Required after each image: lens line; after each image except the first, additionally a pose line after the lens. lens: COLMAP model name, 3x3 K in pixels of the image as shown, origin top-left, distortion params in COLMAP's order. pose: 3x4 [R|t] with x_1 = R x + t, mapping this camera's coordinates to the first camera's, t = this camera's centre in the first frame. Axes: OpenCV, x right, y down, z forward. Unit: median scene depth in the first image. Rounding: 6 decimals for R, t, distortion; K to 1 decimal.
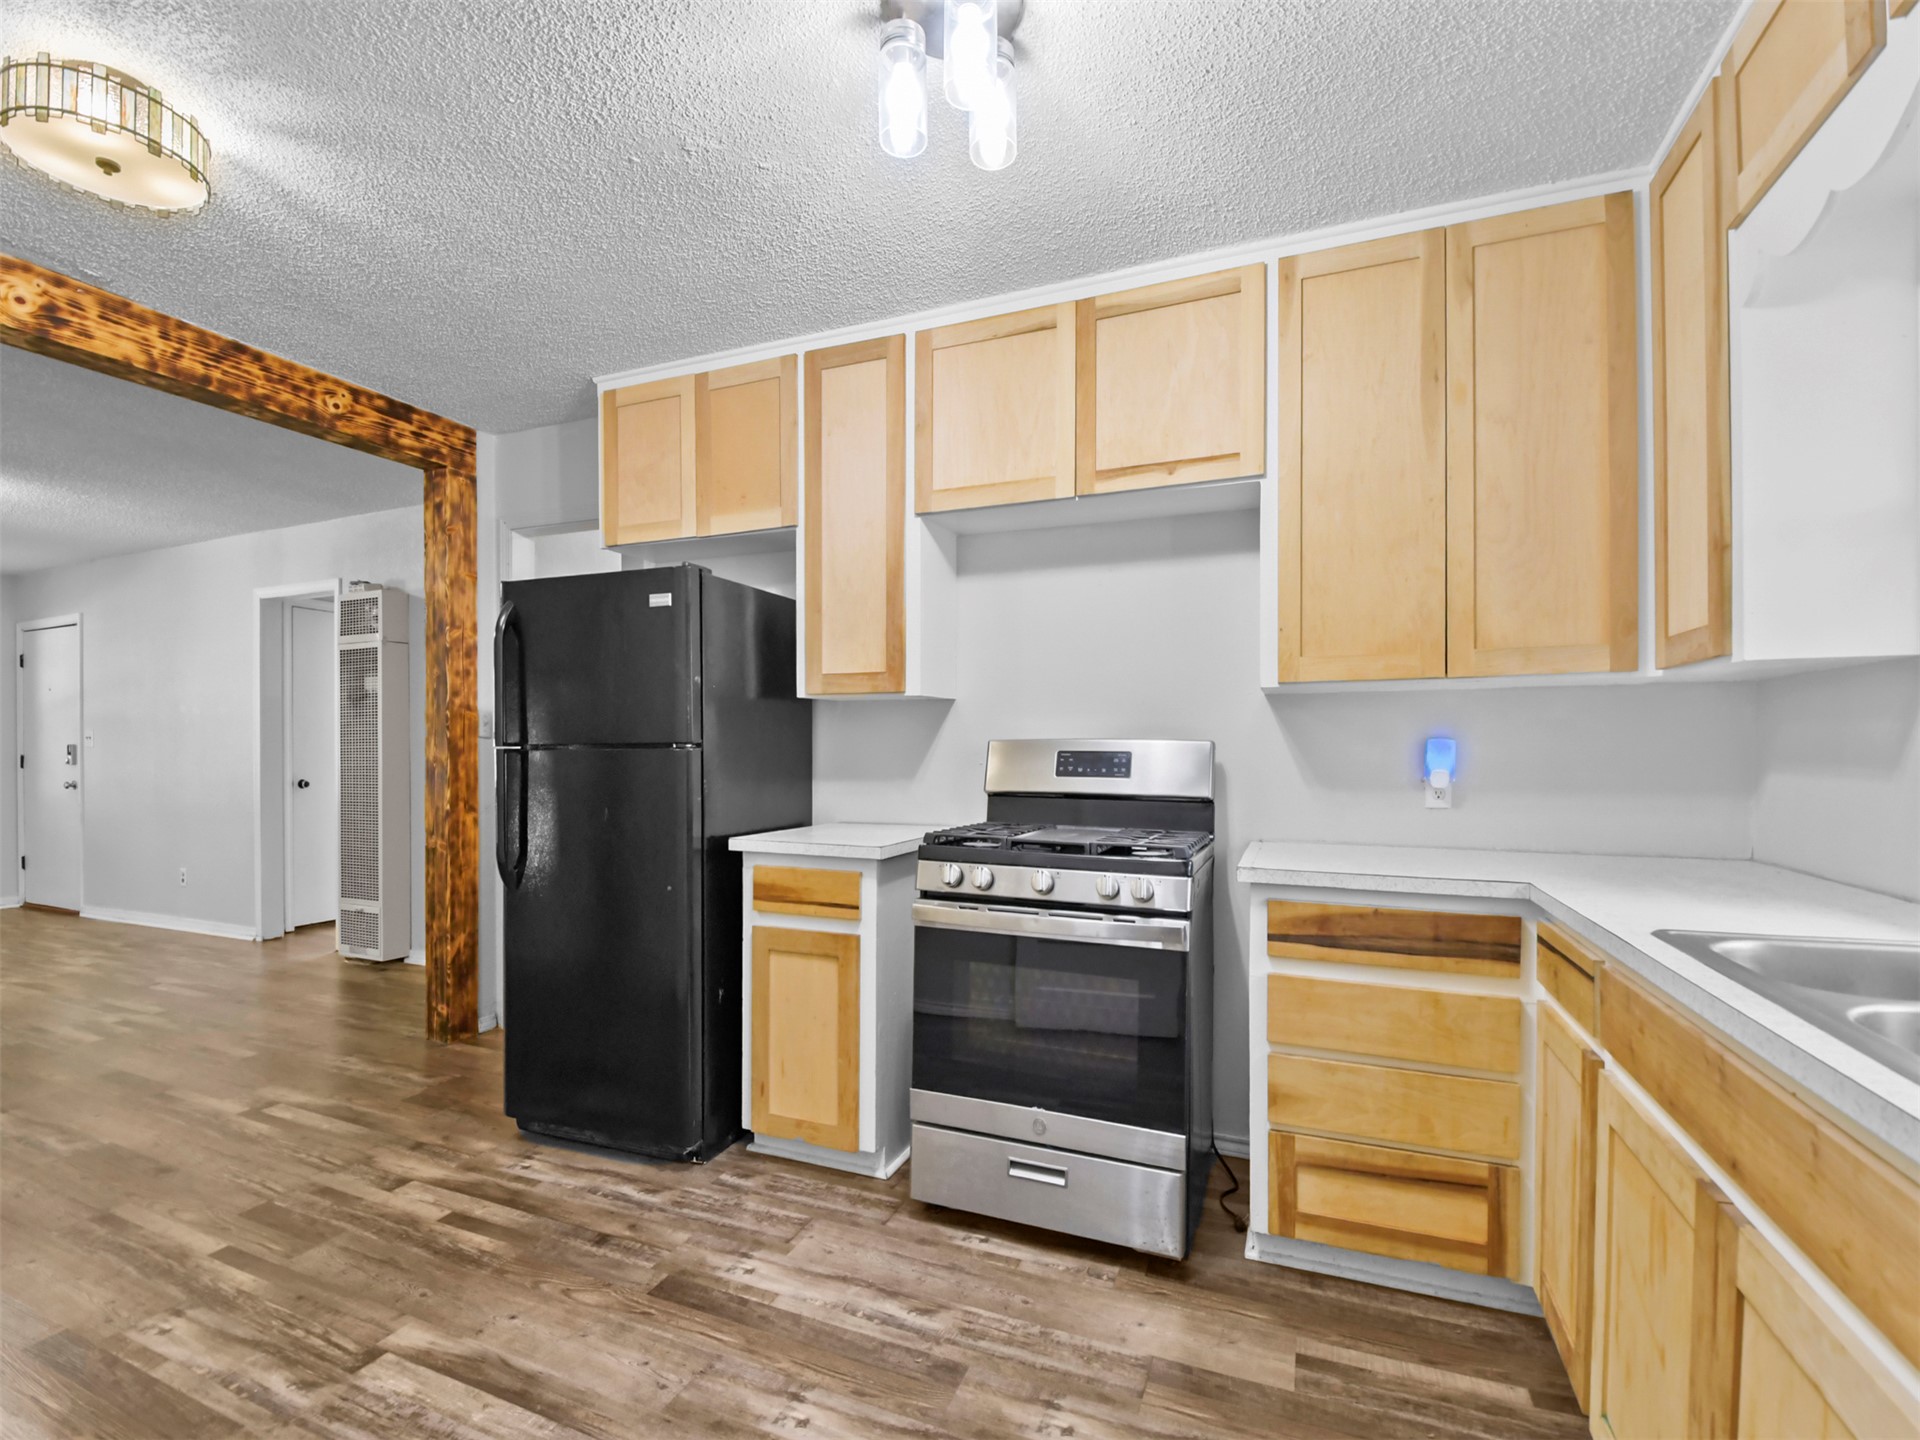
lens RADIAL K [[863.1, 0, 960.2], [0, 863.1, 748.6], [0, 0, 1]] dist [0.013180, -0.017598]
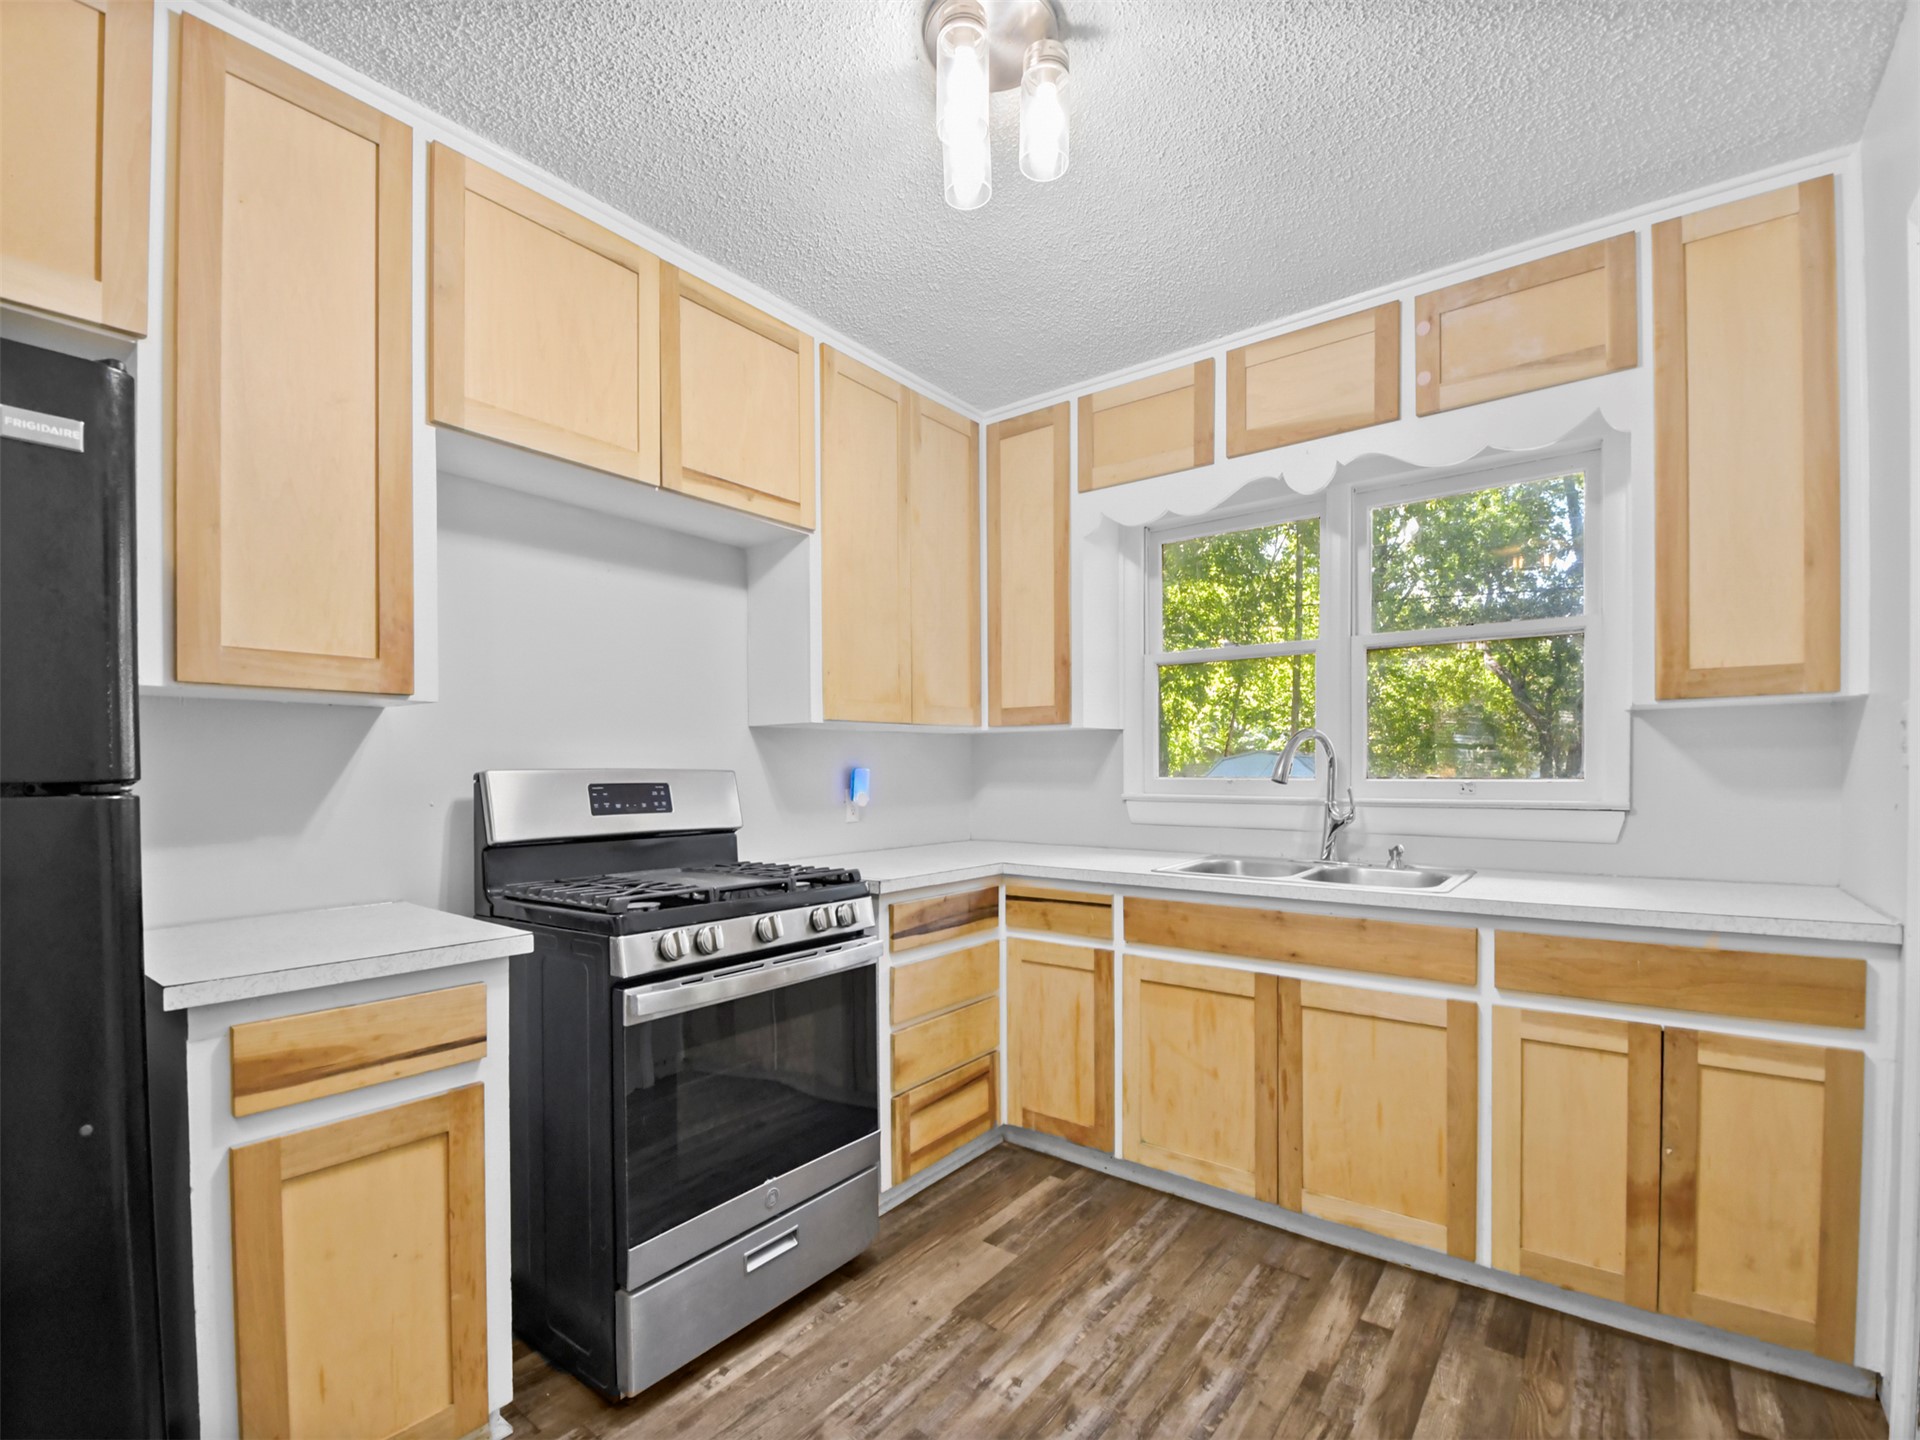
lens RADIAL K [[865.9, 0, 964.3], [0, 865.9, 777.3], [0, 0, 1]] dist [0.010166, -0.017839]
pose [[0.261936, -0.011677, 0.965015, -0.764891], [0.008294, 0.999917, 0.009848, -0.011313], [-0.965050, 0.005424, 0.262011, 0.595956]]
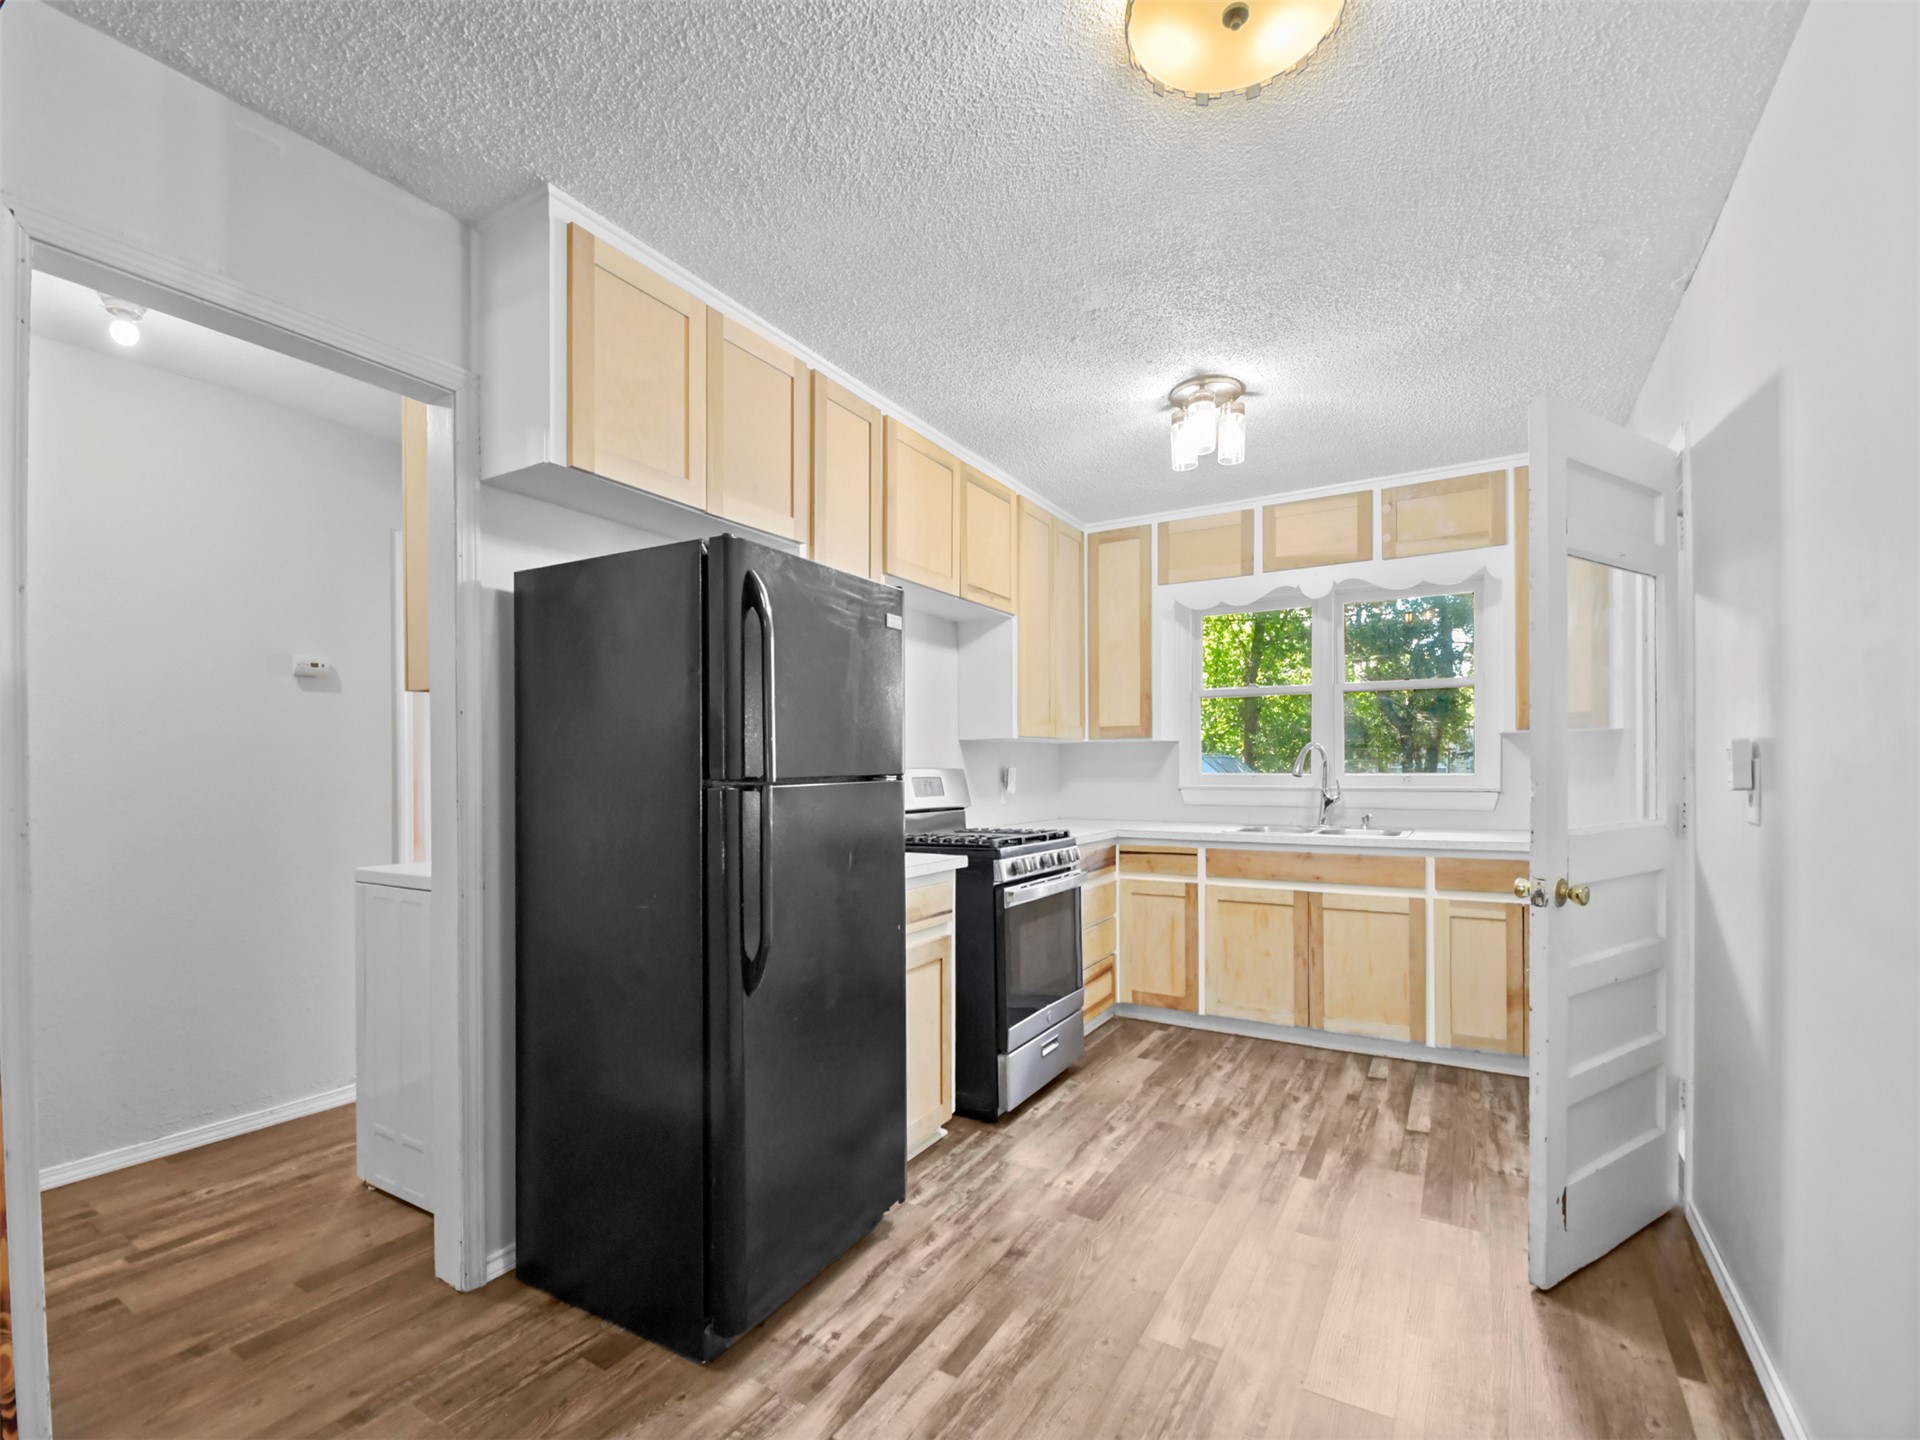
lens RADIAL K [[853.9, 0, 961.2], [0, 853.9, 766.5], [0, 0, 1]] dist [-0.000819, -0.000603]
pose [[0.148667, -0.000759, 0.988887, -1.536443], [0.009103, 0.999958, -0.000601, -0.016111], [-0.988845, 0.009091, 0.148668, 0.973353]]
